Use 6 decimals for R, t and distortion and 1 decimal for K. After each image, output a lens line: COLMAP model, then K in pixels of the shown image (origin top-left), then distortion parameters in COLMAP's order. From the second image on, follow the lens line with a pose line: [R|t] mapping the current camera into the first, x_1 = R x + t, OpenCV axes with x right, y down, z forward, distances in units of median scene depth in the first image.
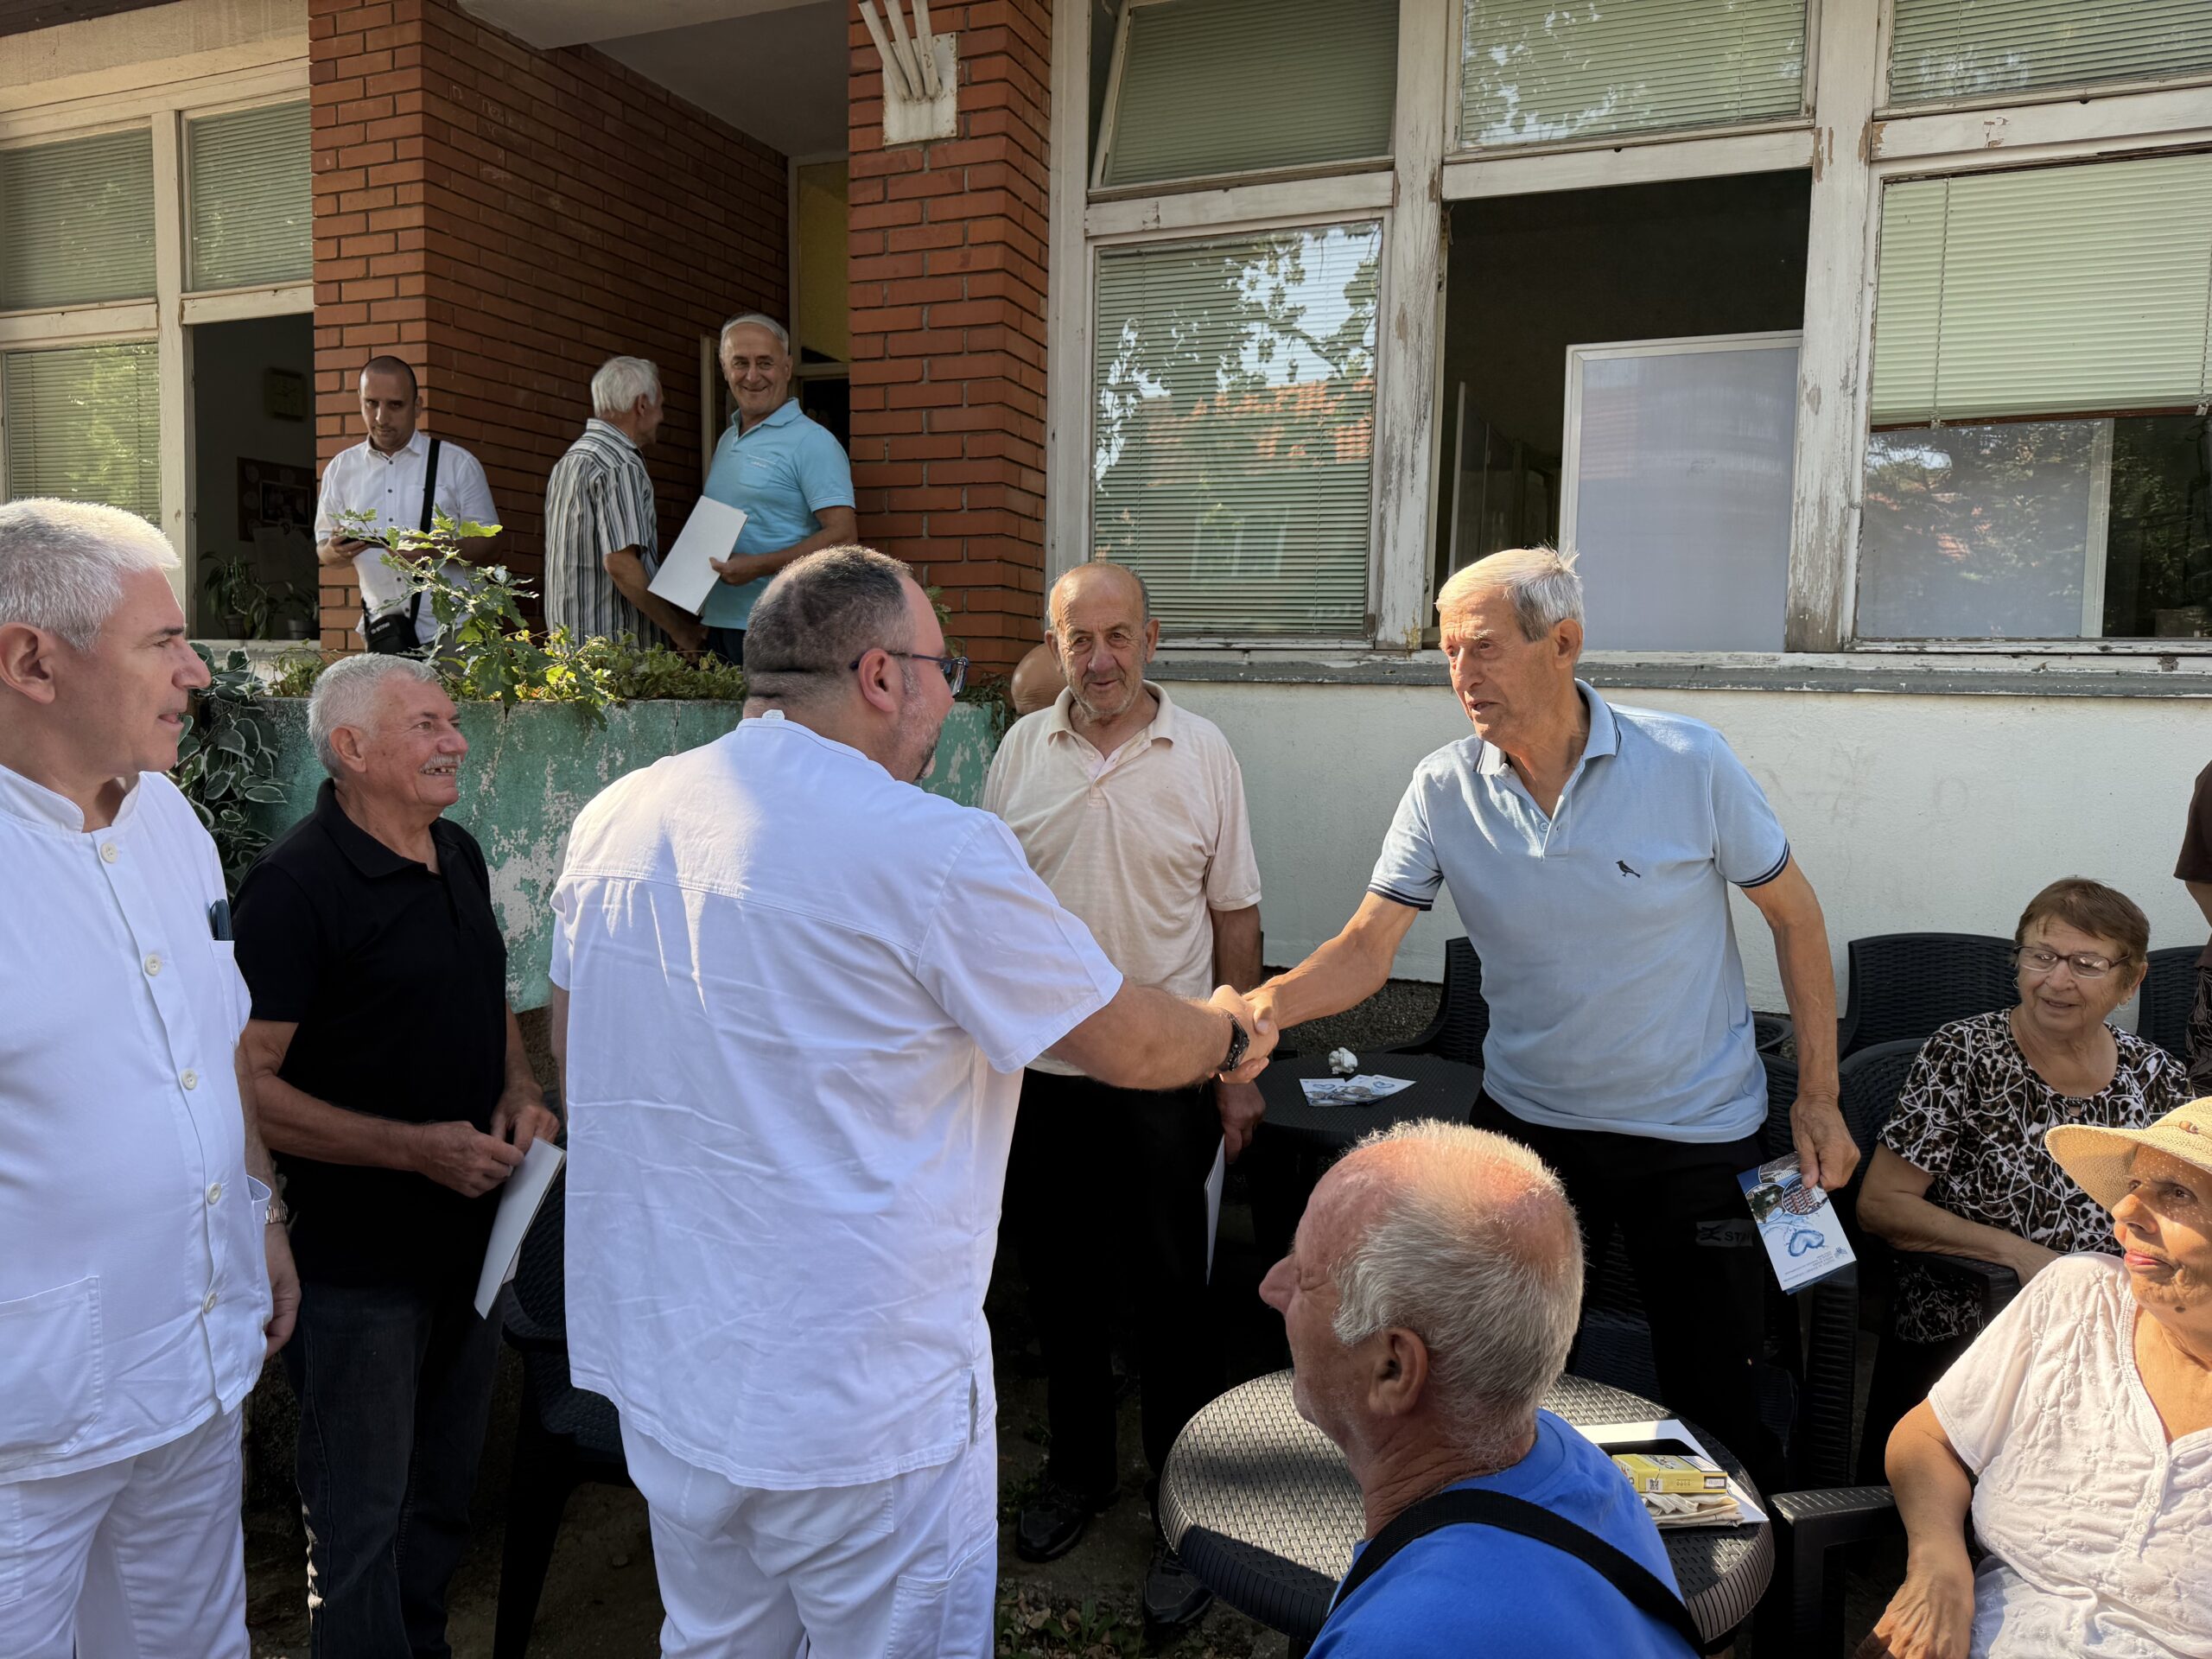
lens RADIAL K [[1553.1, 0, 1113.1], [0, 1553.1, 835.4], [0, 0, 1]] dist [0.043572, -0.075950]
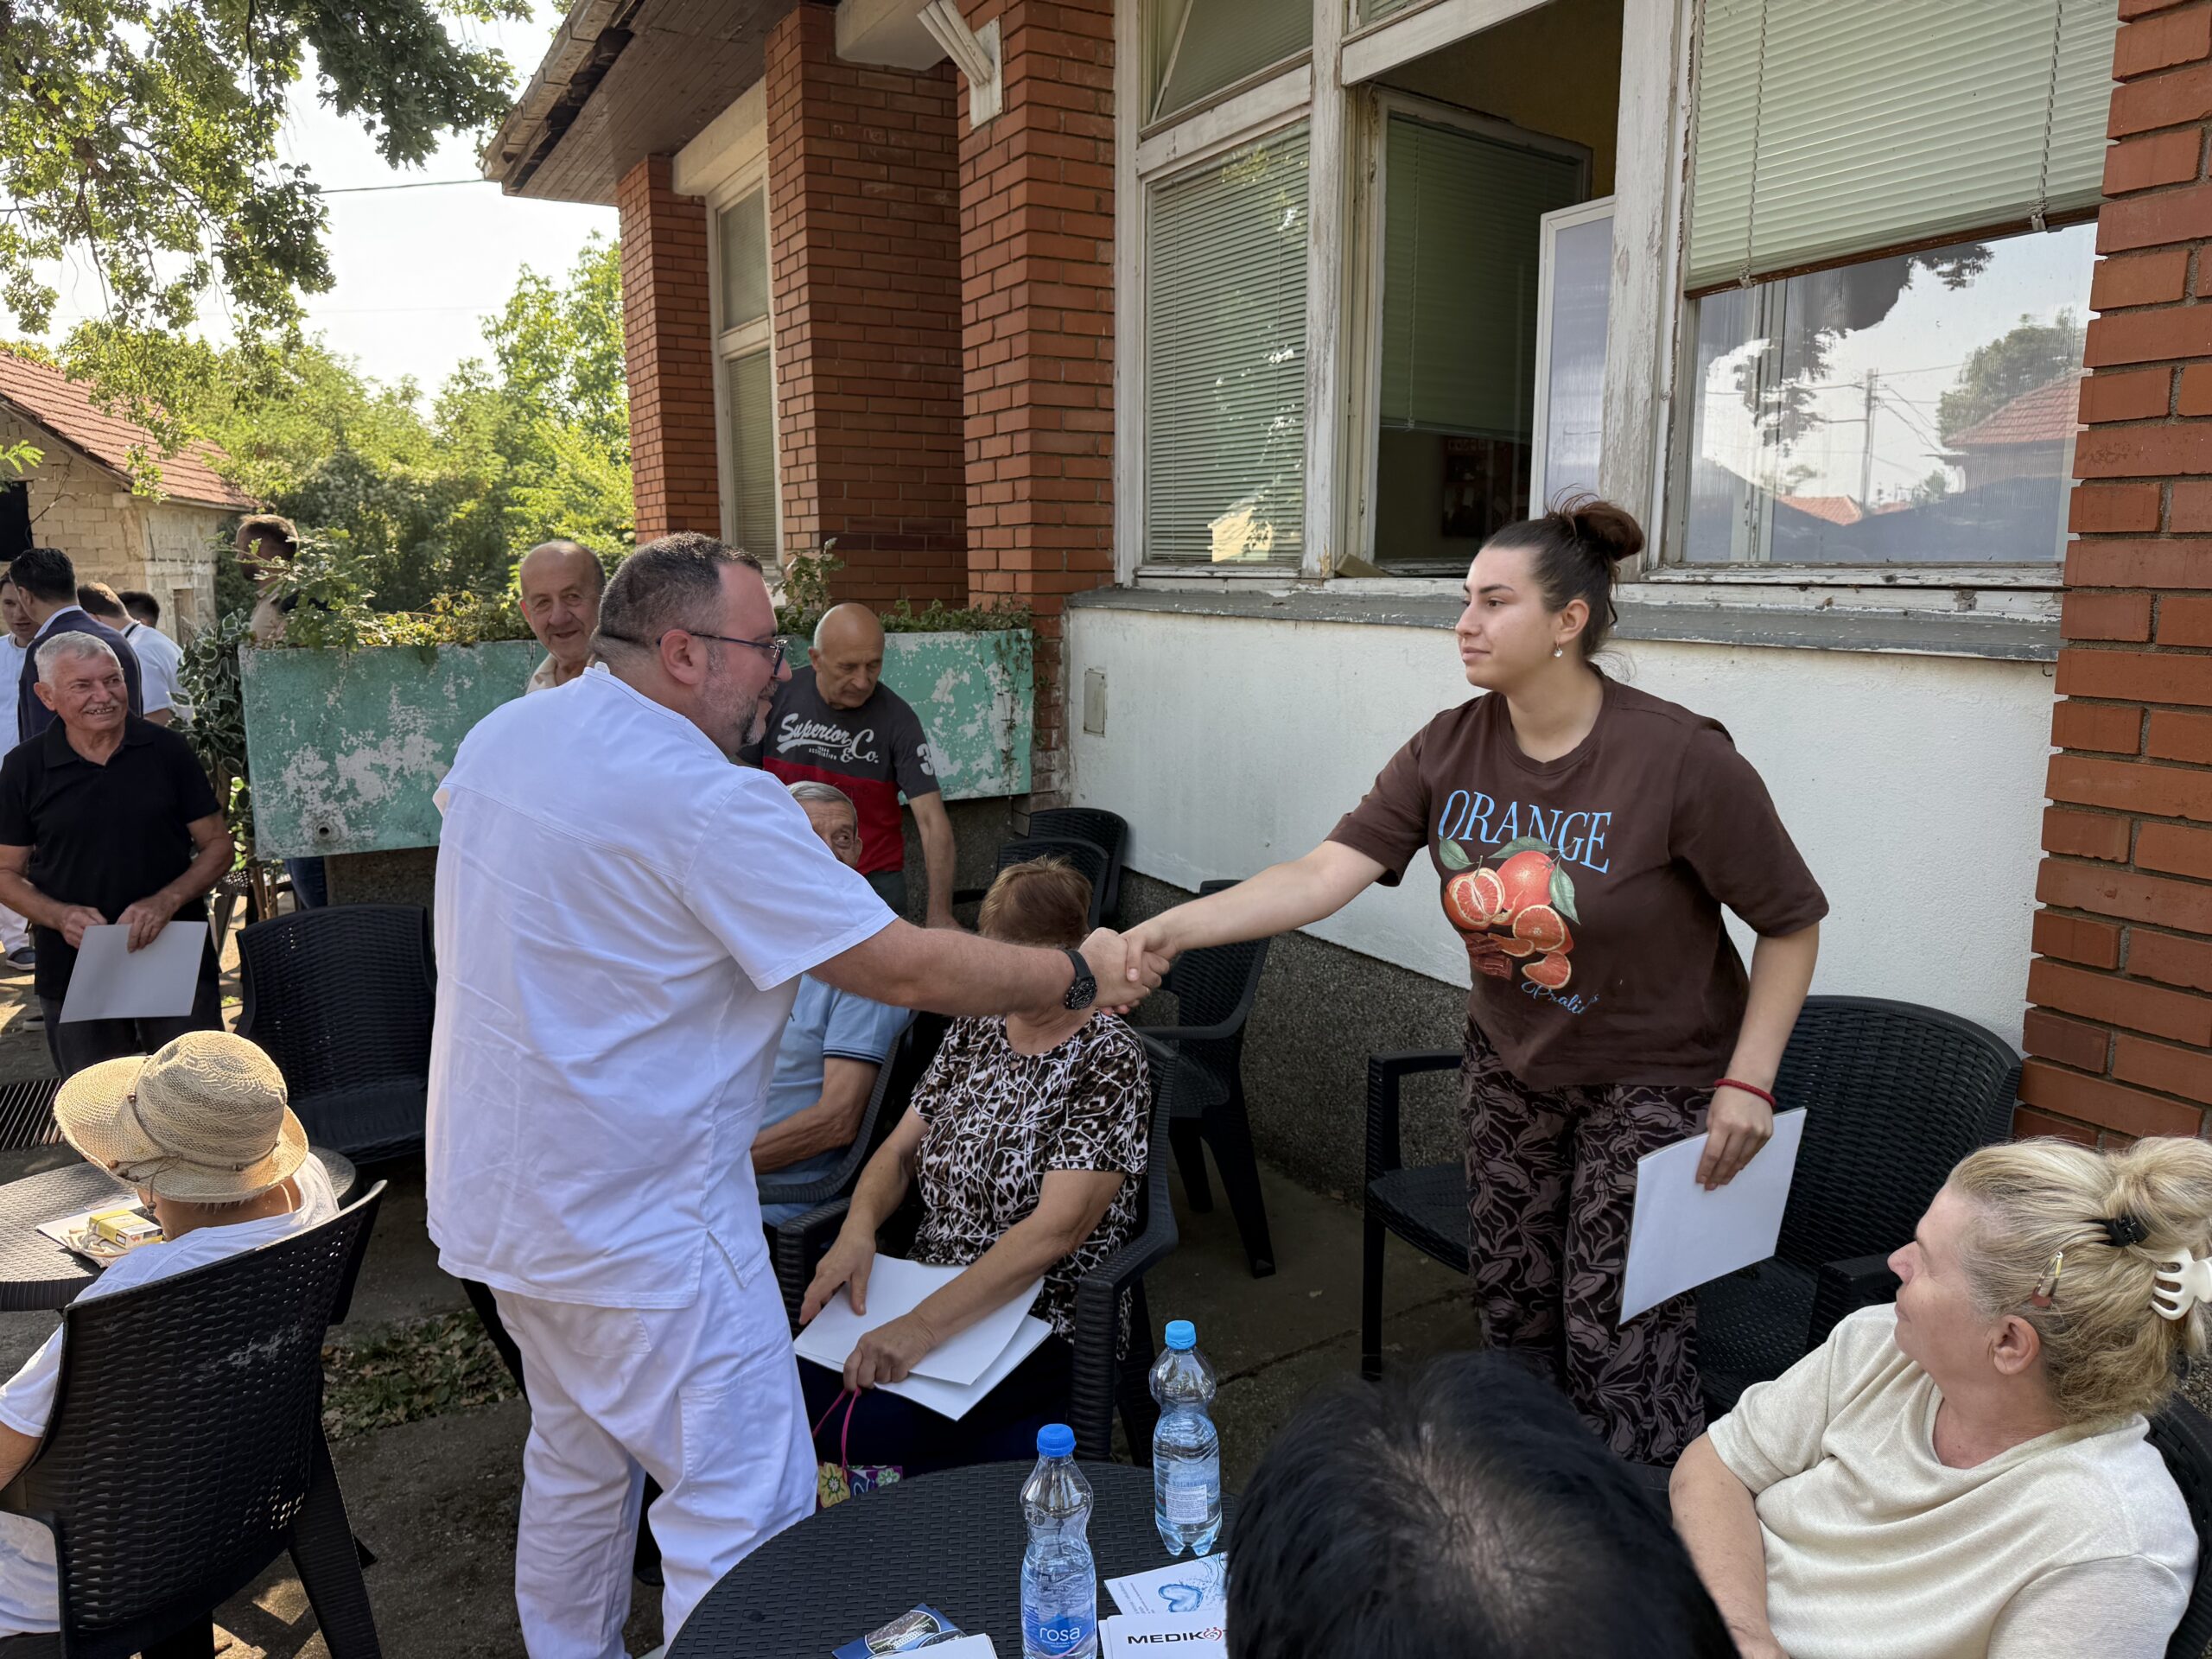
lens RADIAL K [[1550.5, 0, 1105.8], [0, 1550.5, 838.5], [0, 0, 1]] dist [0.080891, -0.136781]
pose [[0.765926, 0.093321, -0.636120, 0.723238], [-0.041119, 0.994494, 0.096387, -0.047996], [0.641613, -0.047669, 0.765546, 0.178675]]
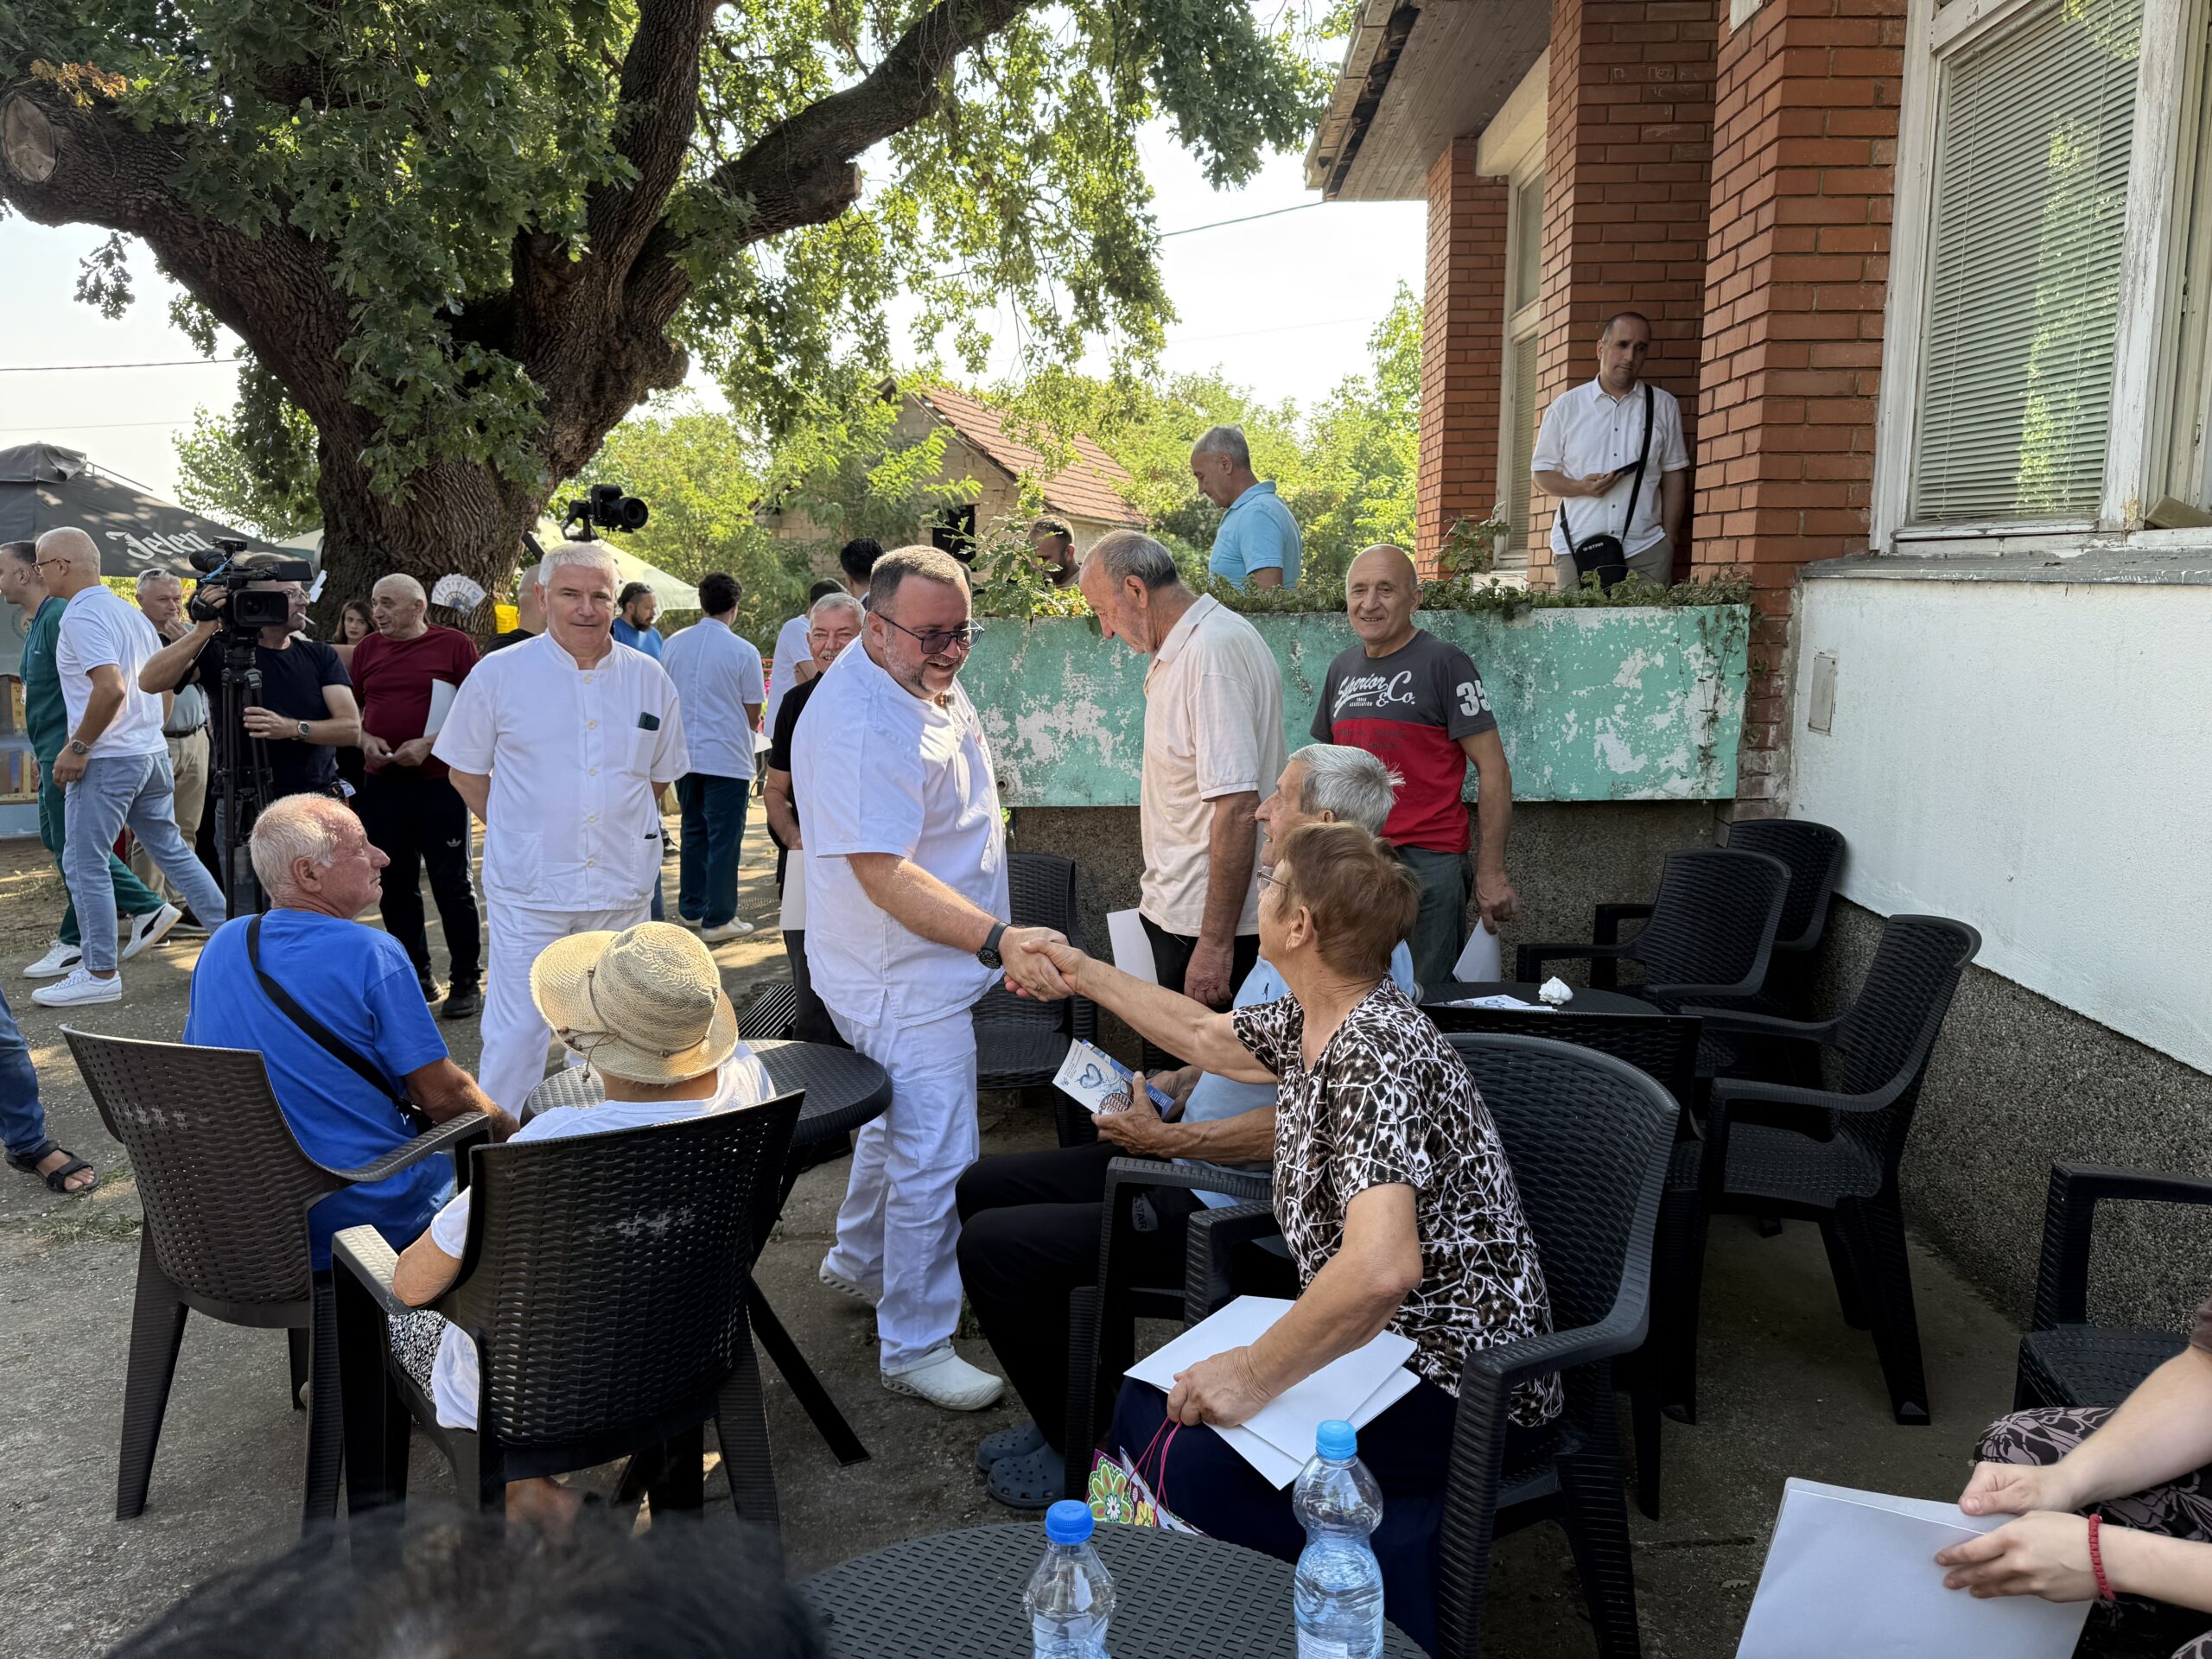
lens RADIAL K [[1550.5, 0, 1105.8], [0, 1550.5, 838.5], [0, 0, 1]] dist [0.080891, -0.136781]
pose [[0.325644, 0.133826, -0.935974, 0.741940], [-0.069330, 0.990647, 0.117523, -0.031627], [0.942947, 0.026620, 0.331876, 0.328457]]
